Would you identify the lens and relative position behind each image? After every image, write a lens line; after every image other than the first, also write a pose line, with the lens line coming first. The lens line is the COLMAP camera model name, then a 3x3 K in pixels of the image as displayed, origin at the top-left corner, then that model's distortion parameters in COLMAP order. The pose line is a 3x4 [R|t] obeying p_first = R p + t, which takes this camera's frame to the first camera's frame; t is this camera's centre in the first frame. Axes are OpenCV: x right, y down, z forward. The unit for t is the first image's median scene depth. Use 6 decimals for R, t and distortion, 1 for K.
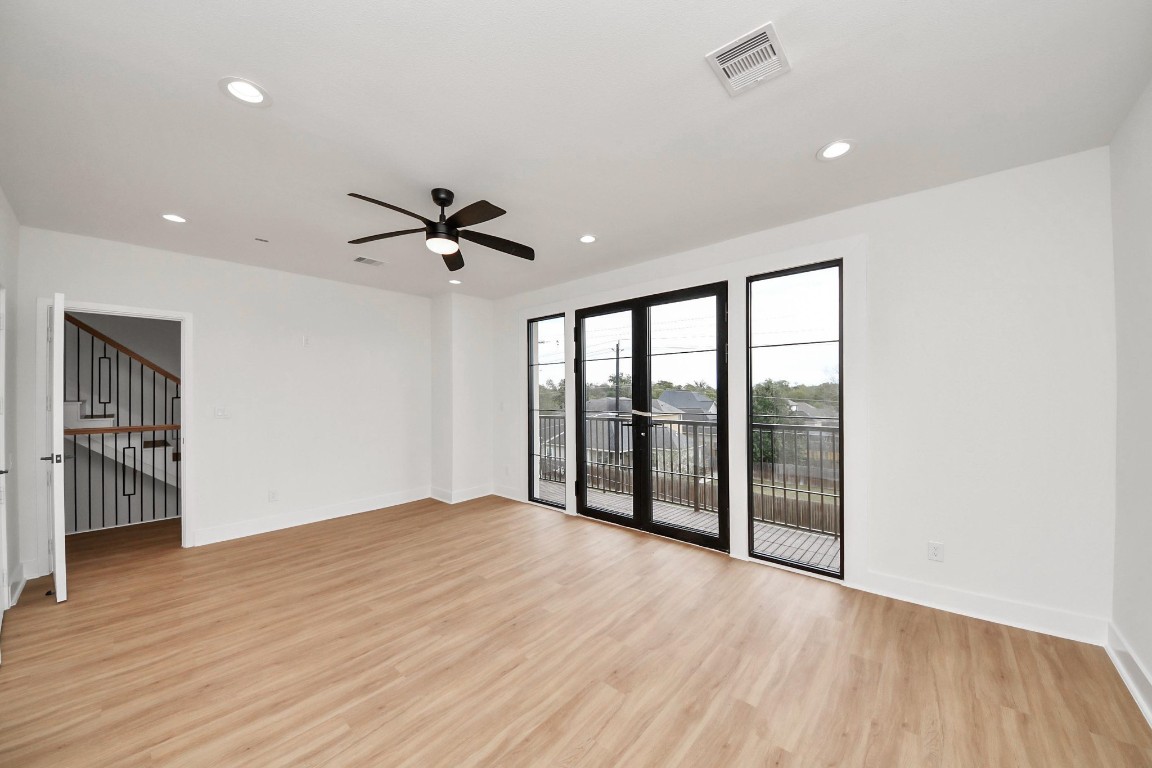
lens RADIAL K [[417.5, 0, 575.2], [0, 417.5, 390.5], [0, 0, 1]] dist [0.038826, -0.000165]
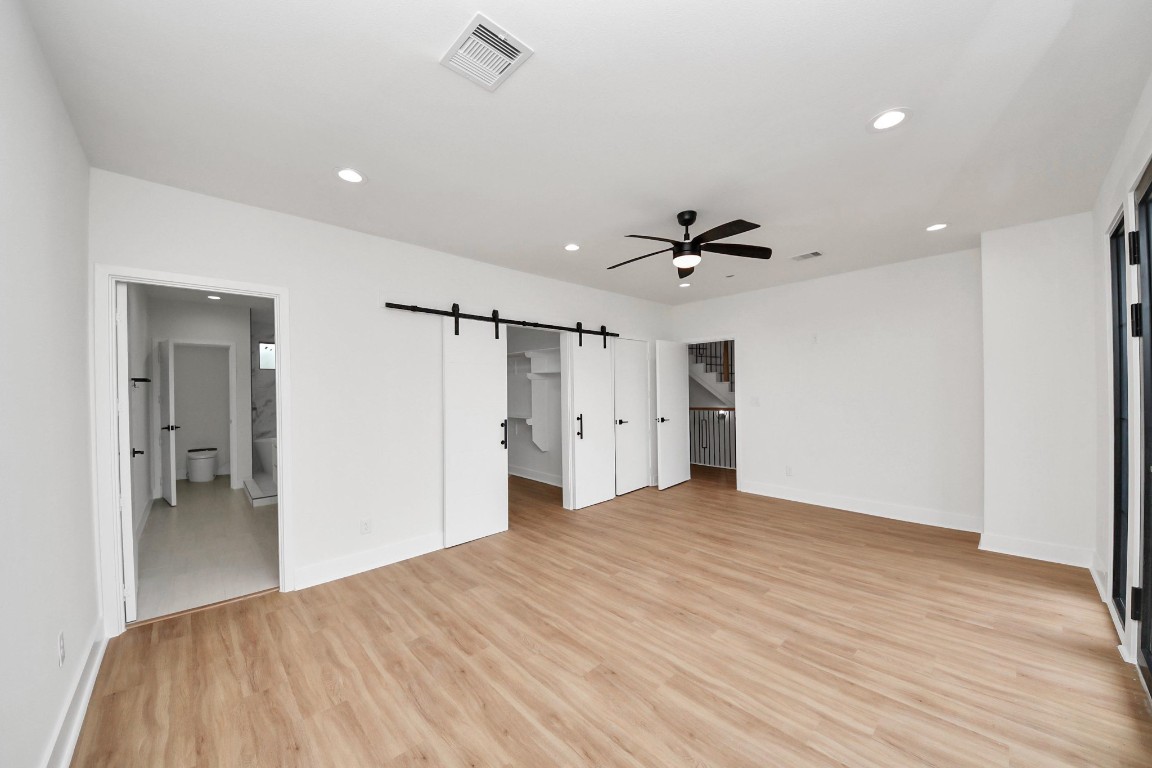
lens RADIAL K [[410.1, 0, 570.9], [0, 410.1, 397.9], [0, 0, 1]] dist [0.088253, -0.000052]
pose [[-0.103455, 0.015167, -0.994519, 0.798790], [0.032973, 0.999386, 0.011811, 0.003937], [0.994087, -0.031570, -0.103891, 0.754997]]
